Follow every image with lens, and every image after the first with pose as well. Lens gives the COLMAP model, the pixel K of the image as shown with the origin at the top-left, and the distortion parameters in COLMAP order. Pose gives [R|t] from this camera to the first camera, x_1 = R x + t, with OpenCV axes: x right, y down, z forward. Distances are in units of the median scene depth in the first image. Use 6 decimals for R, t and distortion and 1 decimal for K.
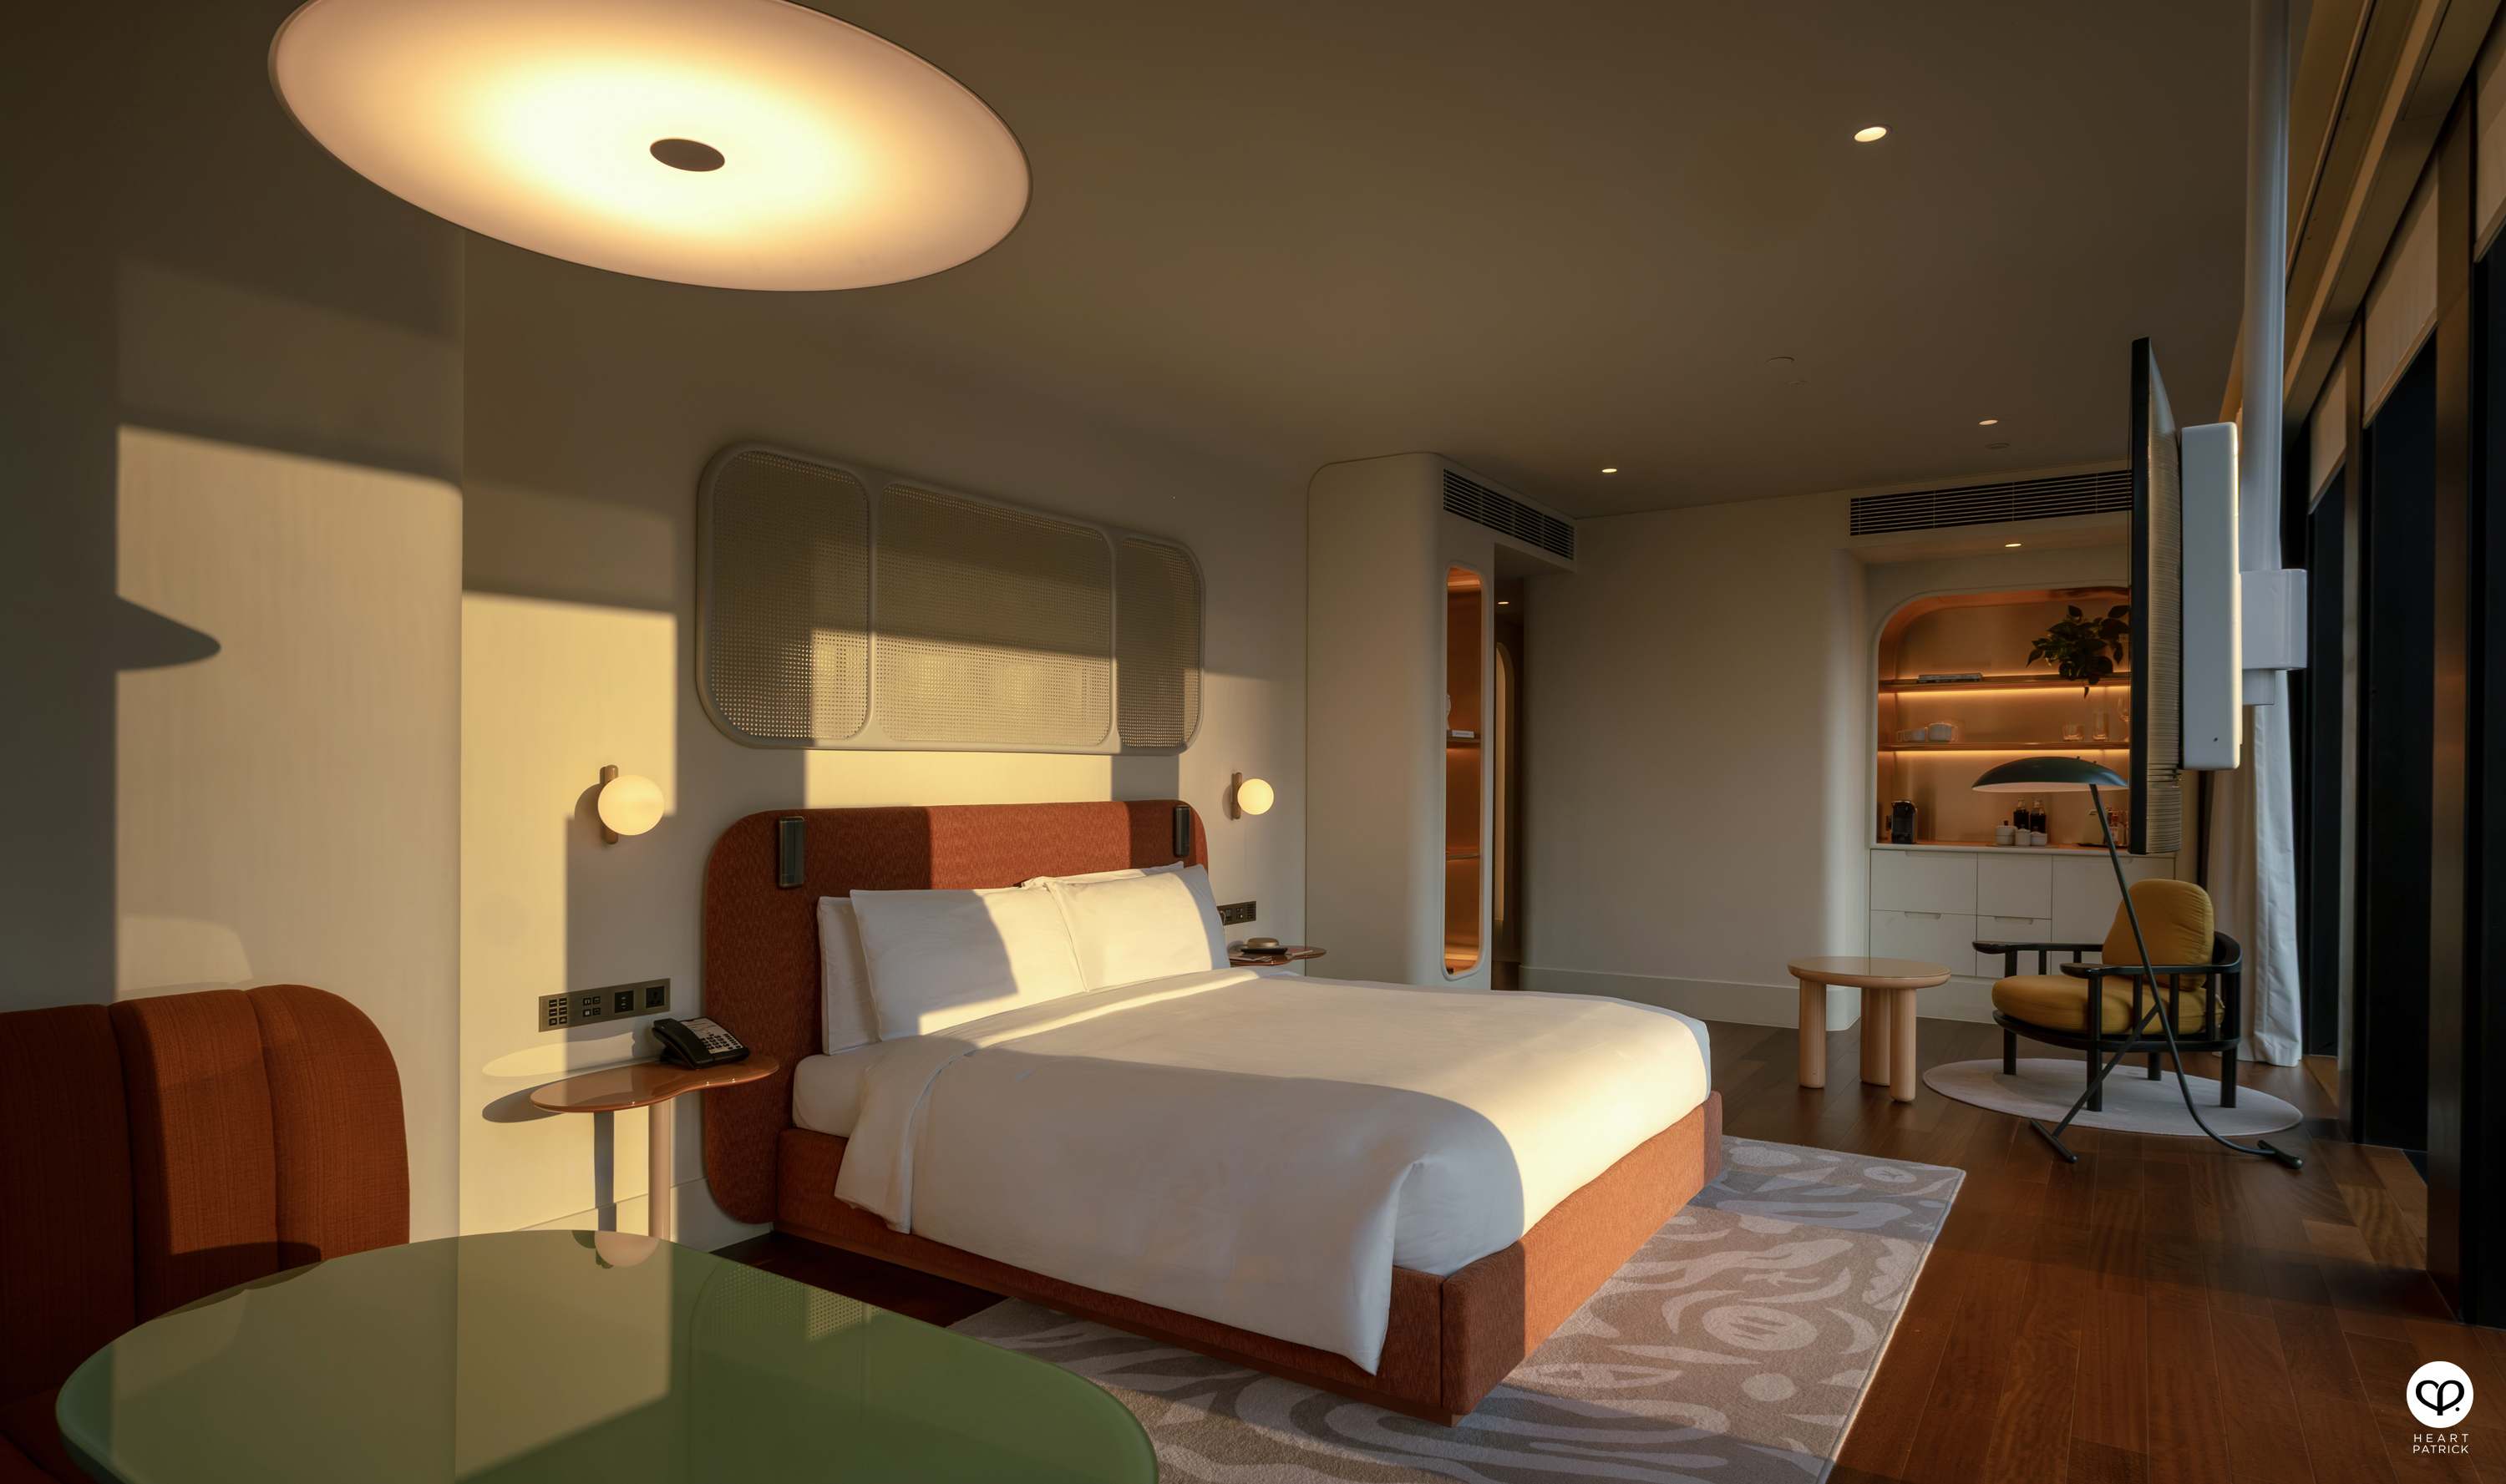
lens RADIAL K [[1404.7, 0, 1258.7], [0, 1404.7, 799.5], [0, 0, 1]] dist [-0.005941, -0.000522]
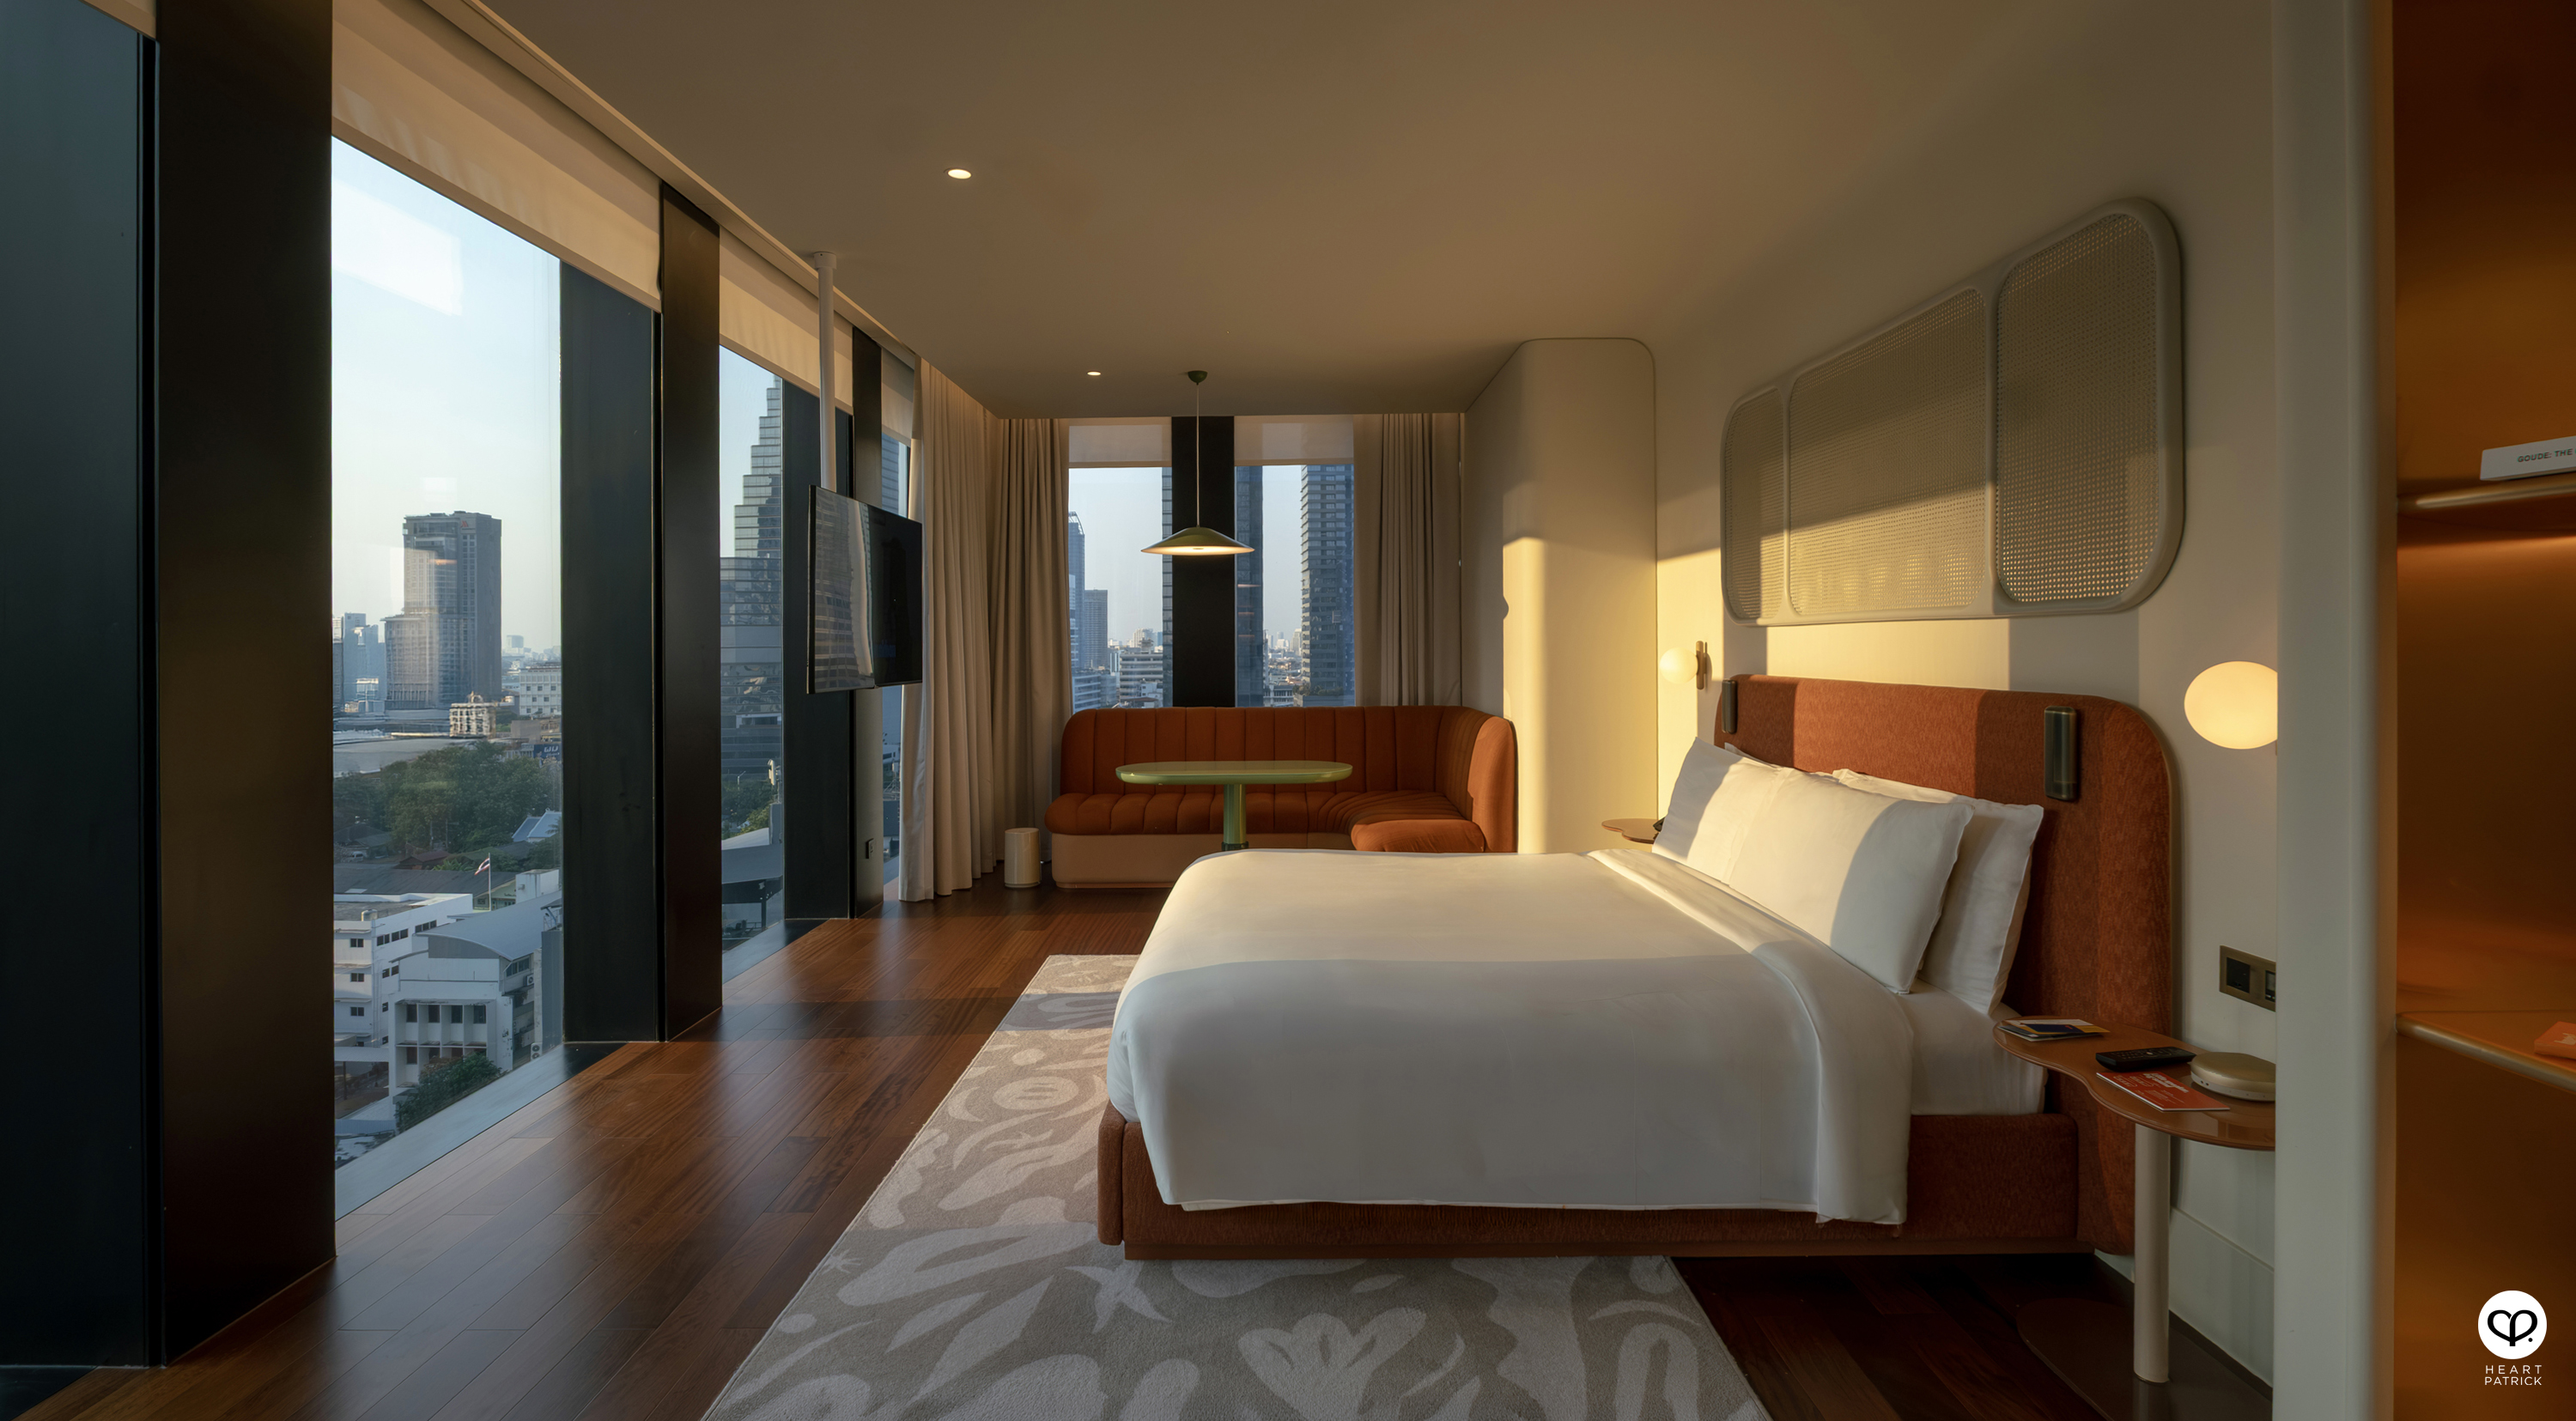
lens RADIAL K [[1204.4, 0, 1290.2], [0, 1204.4, 628.0], [0, 0, 1]] dist [0.000267, -0.000185]
pose [[-0.841135, -0.003987, -0.540811, 0.601169], [-0.003663, 0.999992, -0.001676, -0.032498], [0.540813, 0.000571, -0.841142, 1.625190]]
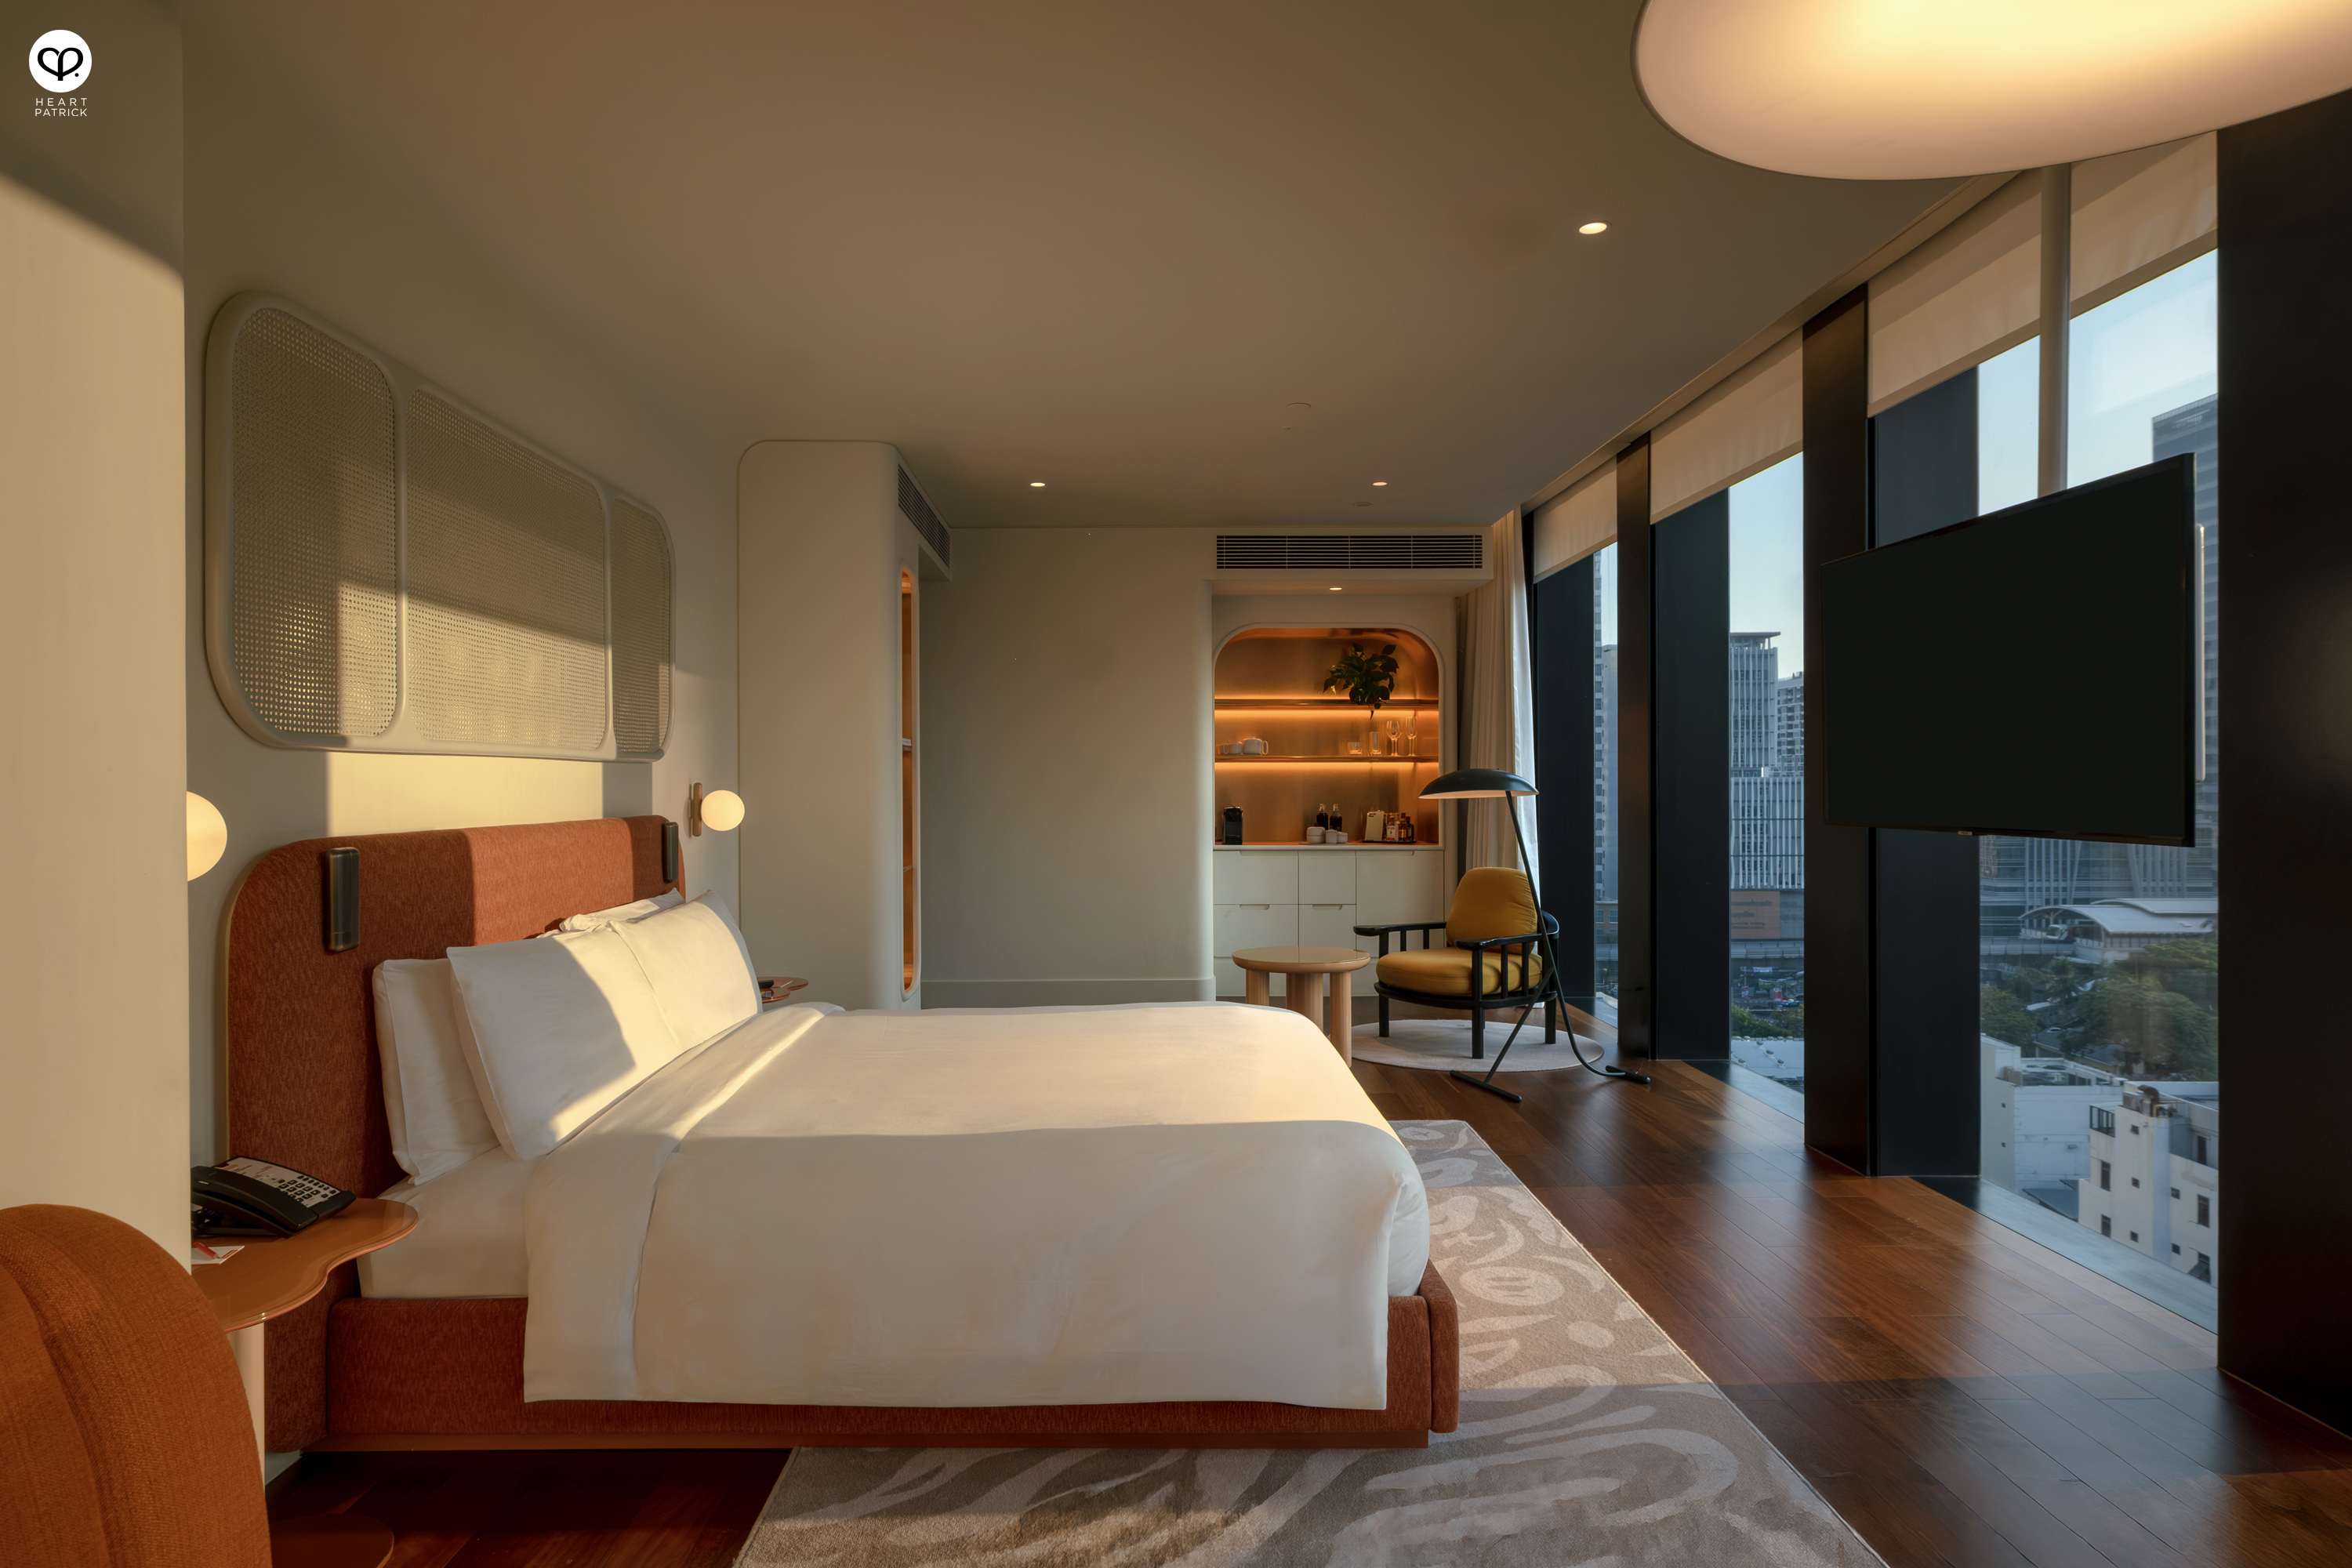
lens RADIAL K [[1375.1, 0, 1176.0], [0, 1375.1, 784.0], [0, 0, 1]] dist [-0.088060, 0.149426]
pose [[0.824349, -0.002502, 0.566077, -0.350341], [0.011808, 0.999849, -0.012777, -0.006184], [-0.565959, 0.017217, 0.824253, 0.194035]]
